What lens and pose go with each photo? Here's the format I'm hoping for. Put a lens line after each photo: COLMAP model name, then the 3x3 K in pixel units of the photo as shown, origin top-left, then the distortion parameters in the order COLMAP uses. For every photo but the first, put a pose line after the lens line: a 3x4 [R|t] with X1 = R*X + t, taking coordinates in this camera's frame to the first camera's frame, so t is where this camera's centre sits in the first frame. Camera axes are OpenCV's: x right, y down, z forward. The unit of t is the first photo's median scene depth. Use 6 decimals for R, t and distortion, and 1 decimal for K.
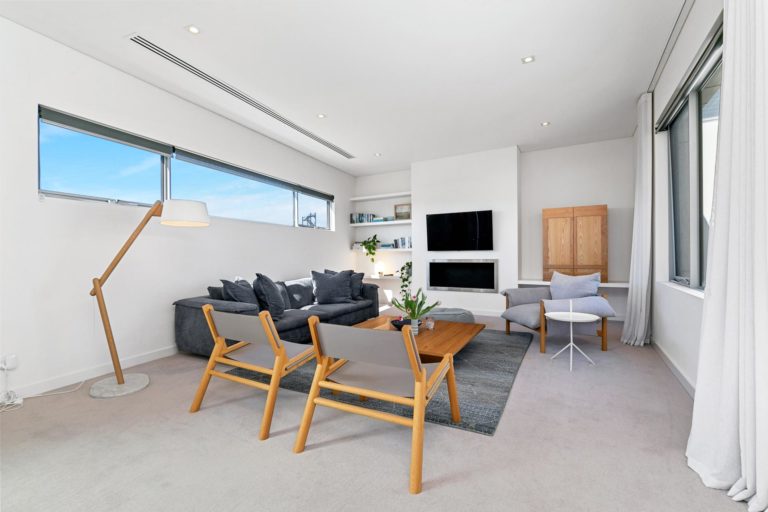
lens RADIAL K [[346.0, 0, 381.0], [0, 346.0, 256.7], [0, 0, 1]] dist [0.000630, -0.000050]
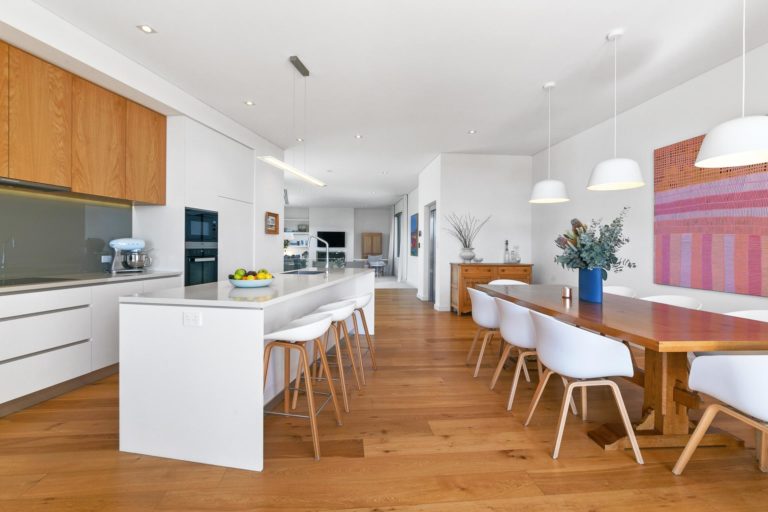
lens RADIAL K [[346.0, 0, 383.2], [0, 346.0, 253.0], [0, 0, 1]] dist [0.000630, -0.000050]
pose [[0.809821, 0.017583, 0.586413, -0.903470], [-0.019093, 0.999811, -0.003611, 0.024537], [-0.586366, -0.008272, 0.810004, -1.179446]]
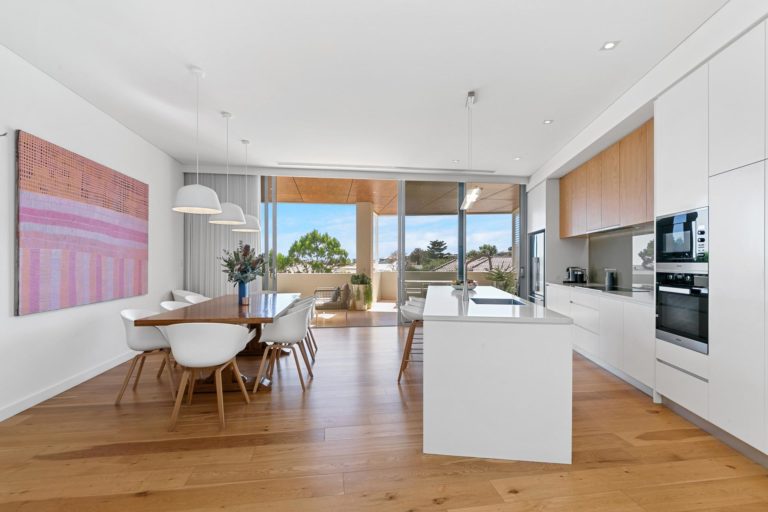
lens RADIAL K [[346.0, 0, 384.4], [0, 346.0, 257.8], [0, 0, 1]] dist [0.000630, -0.000050]
pose [[-0.789434, 0.012768, -0.613703, 2.697980], [0.010177, 0.999918, 0.007712, -0.139842], [0.613751, -0.000157, -0.789500, 3.503283]]
